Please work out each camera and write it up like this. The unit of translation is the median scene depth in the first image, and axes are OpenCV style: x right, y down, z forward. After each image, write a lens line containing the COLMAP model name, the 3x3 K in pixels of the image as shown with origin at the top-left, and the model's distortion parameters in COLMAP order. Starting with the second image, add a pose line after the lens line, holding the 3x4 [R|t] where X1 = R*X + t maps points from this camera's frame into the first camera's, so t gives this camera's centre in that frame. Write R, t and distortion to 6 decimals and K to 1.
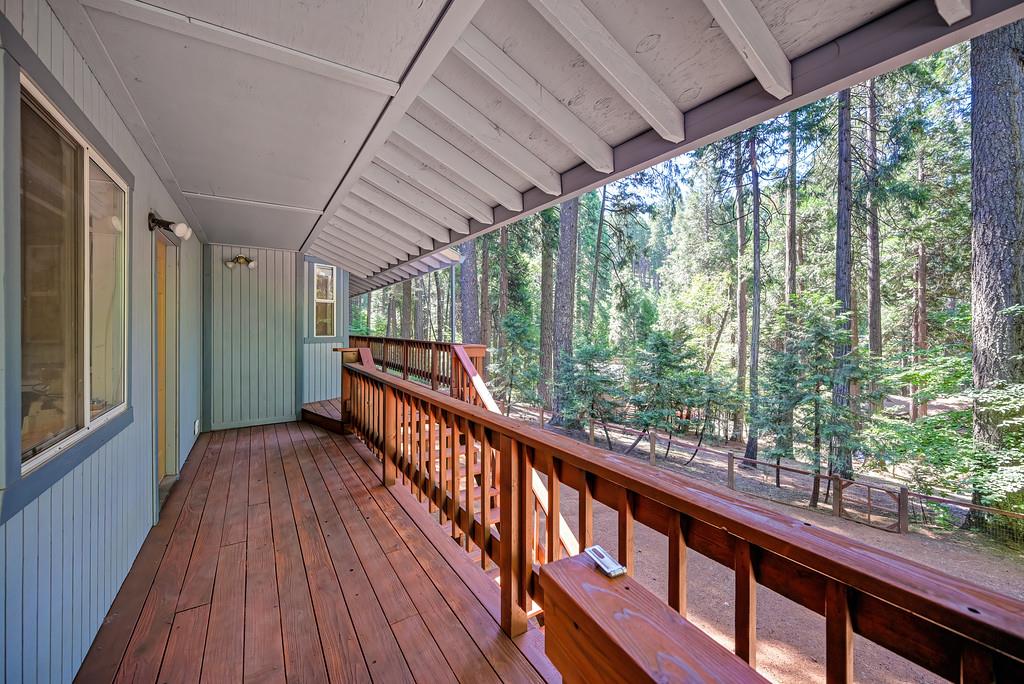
lens RADIAL K [[401.9, 0, 513.5], [0, 401.9, 326.6], [0, 0, 1]] dist [-0.001794, 0.000740]
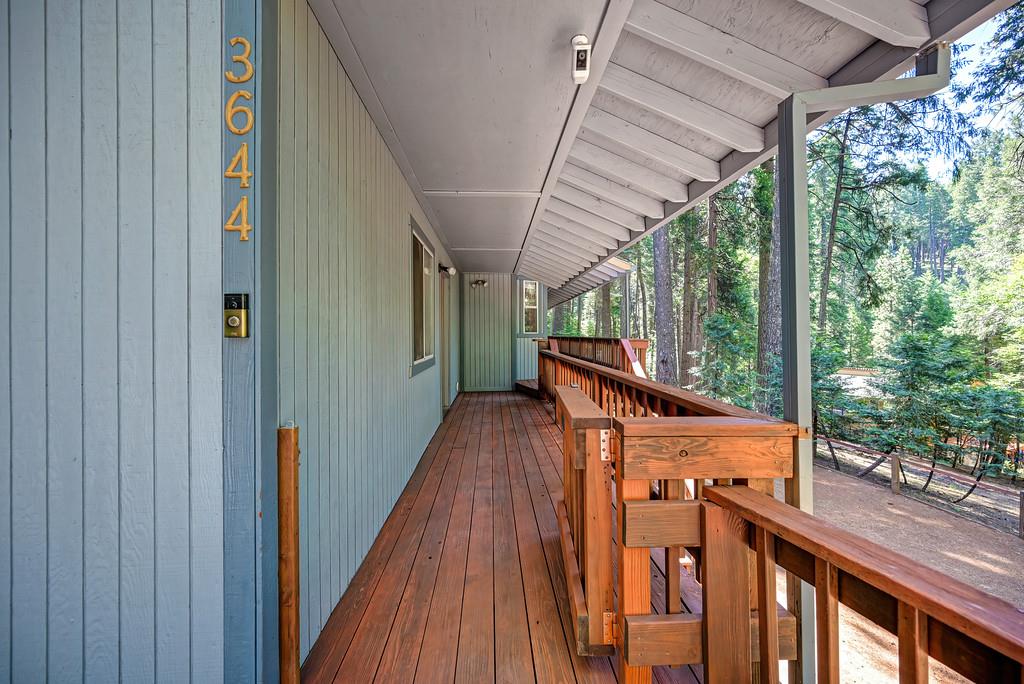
lens RADIAL K [[401.9, 0, 521.3], [0, 401.9, 334.2], [0, 0, 1]] dist [-0.001794, 0.000740]
pose [[0.876620, -0.003071, -0.481174, 0.101676], [0.004768, 0.999986, 0.002304, 0.015693], [0.481160, -0.004314, 0.876622, -0.137860]]
